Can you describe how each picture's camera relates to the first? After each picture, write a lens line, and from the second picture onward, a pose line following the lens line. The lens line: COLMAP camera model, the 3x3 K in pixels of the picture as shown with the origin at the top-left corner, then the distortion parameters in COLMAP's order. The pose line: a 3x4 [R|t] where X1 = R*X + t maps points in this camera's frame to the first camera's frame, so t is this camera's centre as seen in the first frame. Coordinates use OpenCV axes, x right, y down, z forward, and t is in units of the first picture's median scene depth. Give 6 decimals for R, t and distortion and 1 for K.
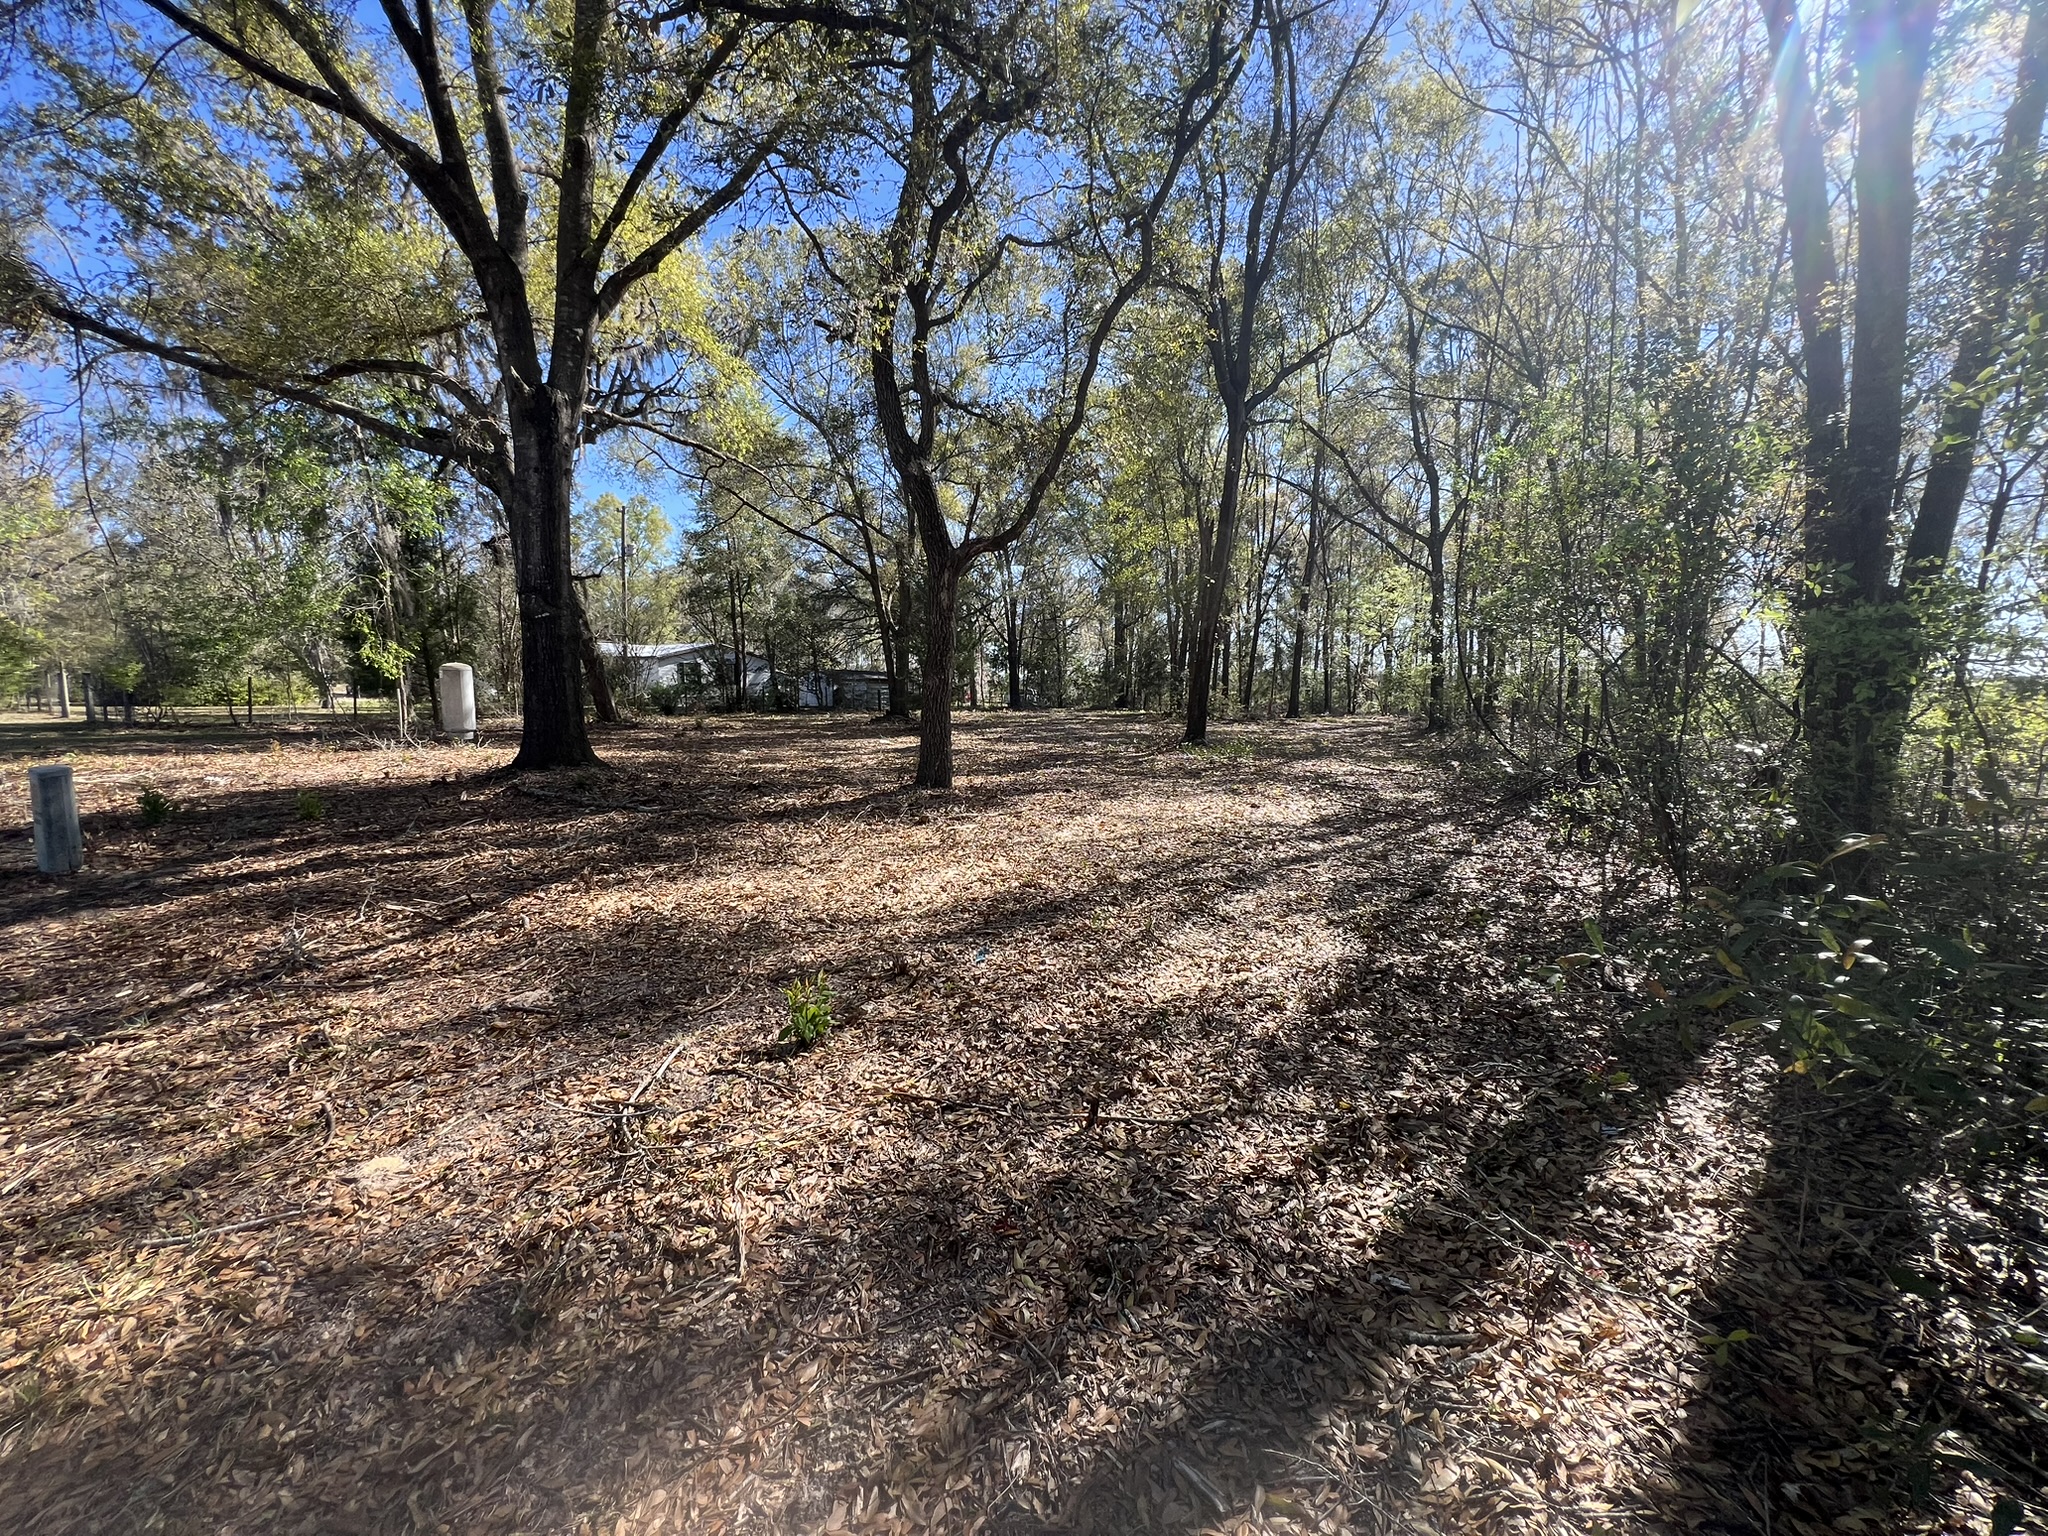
lens RADIAL K [[816.4, 0, 1020.6], [0, 816.4, 766.1], [0, 0, 1]] dist [-0.000849, -0.000130]
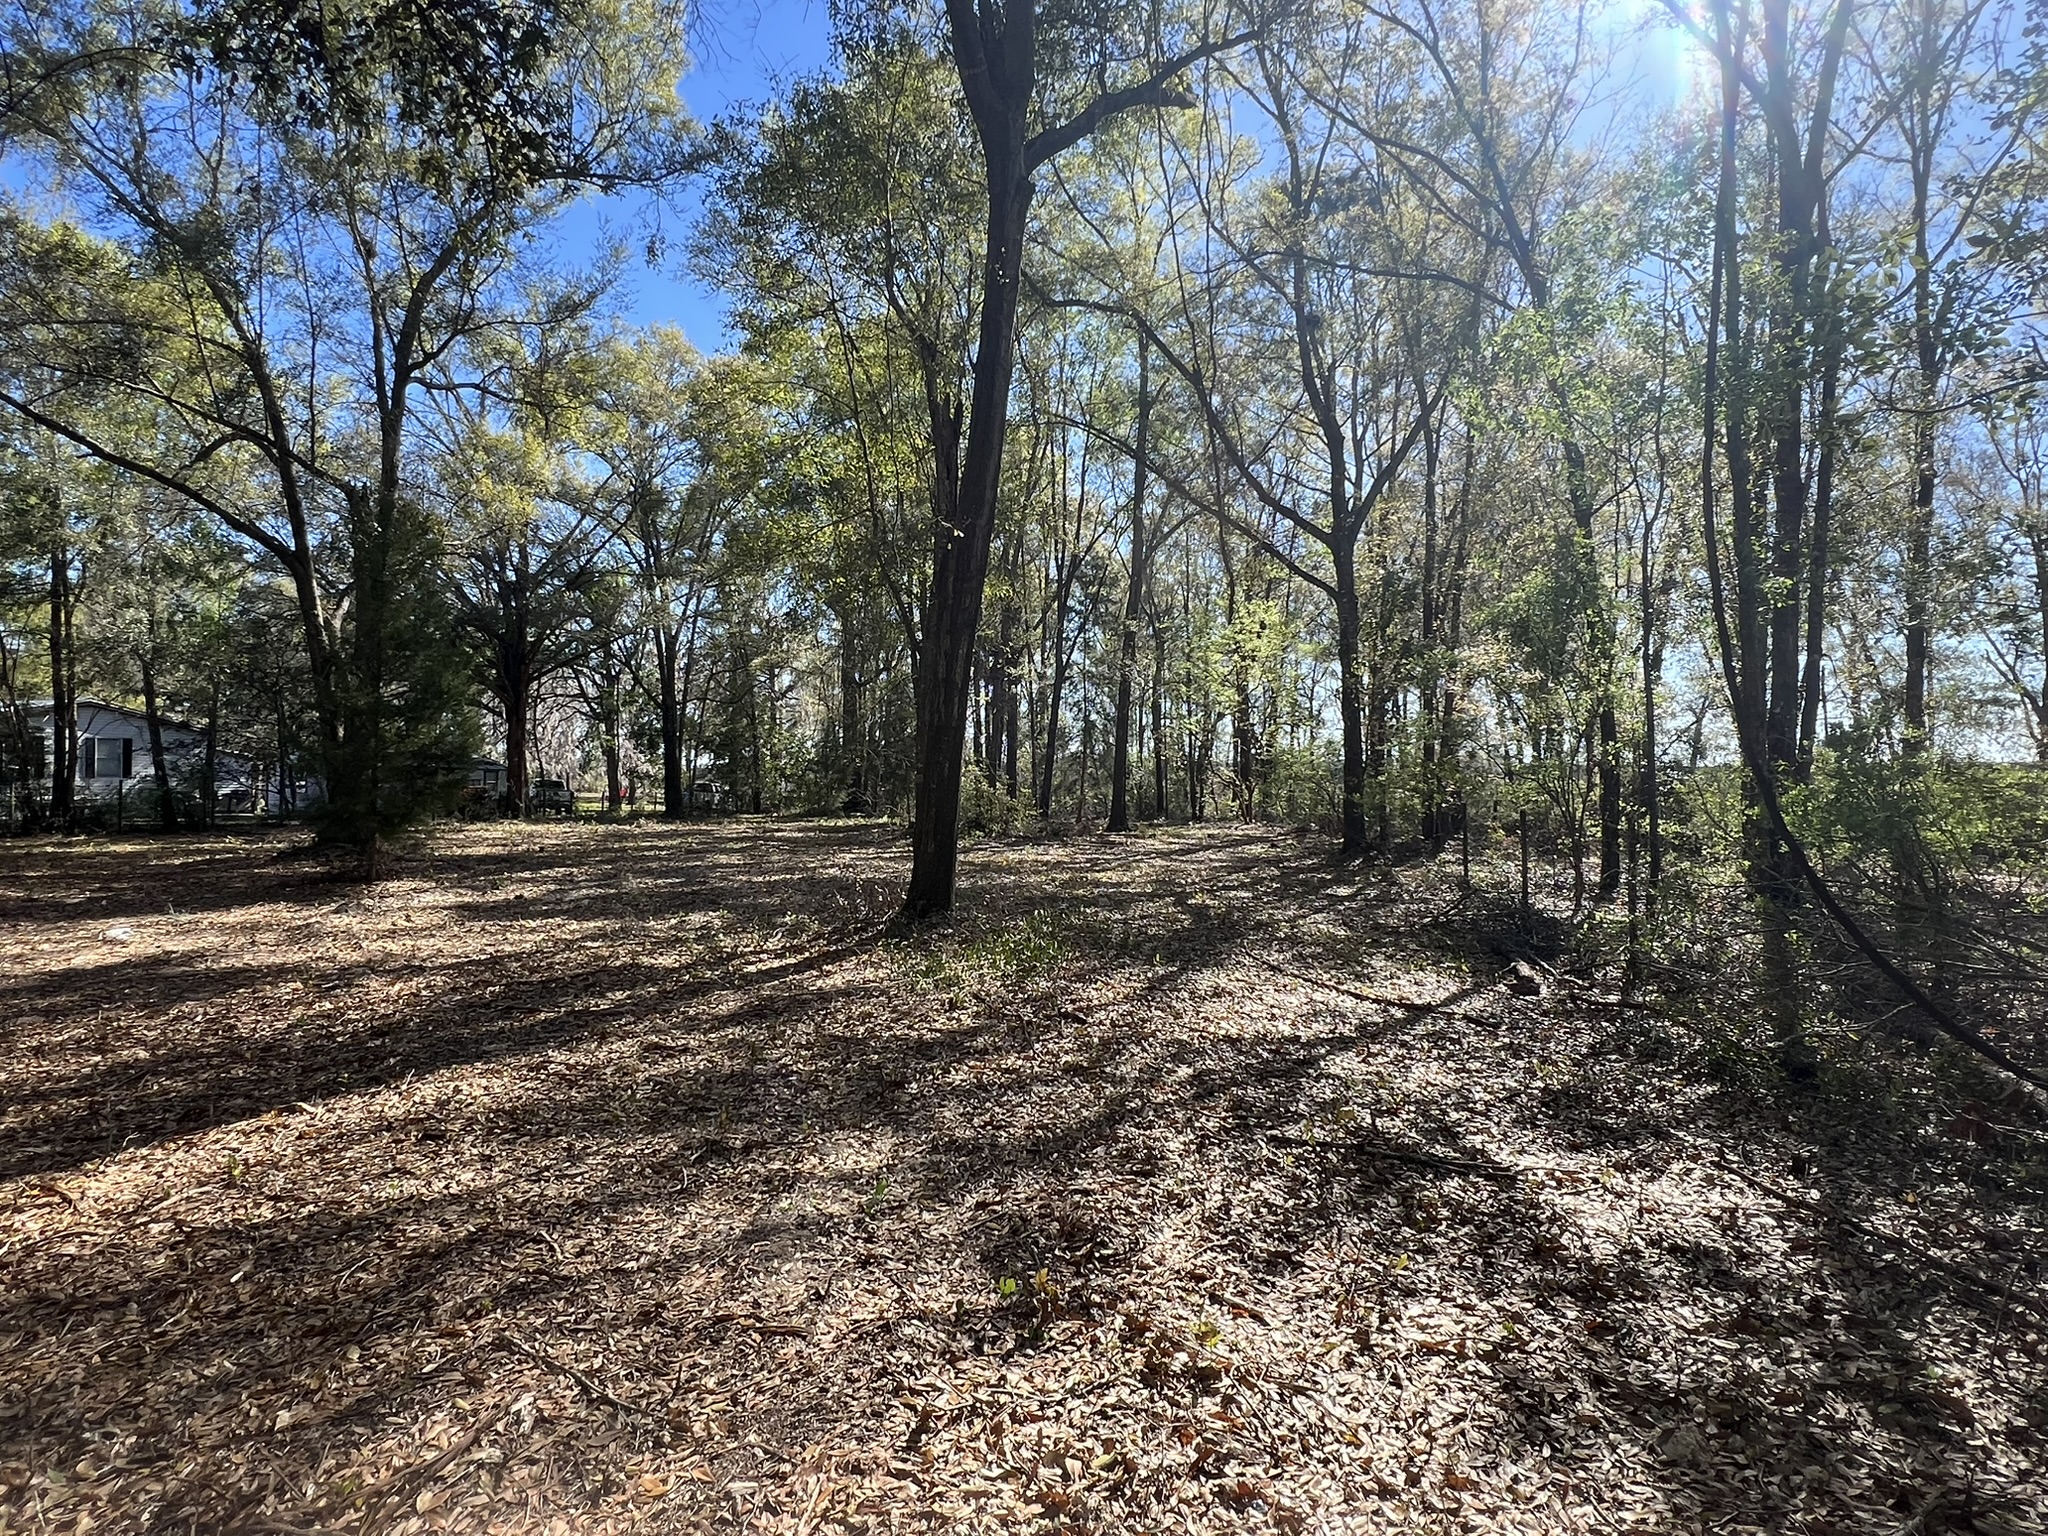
lens RADIAL K [[1133.7, 0, 1024.2], [0, 1133.7, 768.2], [0, 0, 1]] dist [-0.000016, 0.000002]
pose [[0.968595, 0.000583, 0.248642, 0.040652], [0.025673, 0.994418, -0.102340, -0.015446], [-0.247314, 0.105510, 0.963174, 0.146851]]
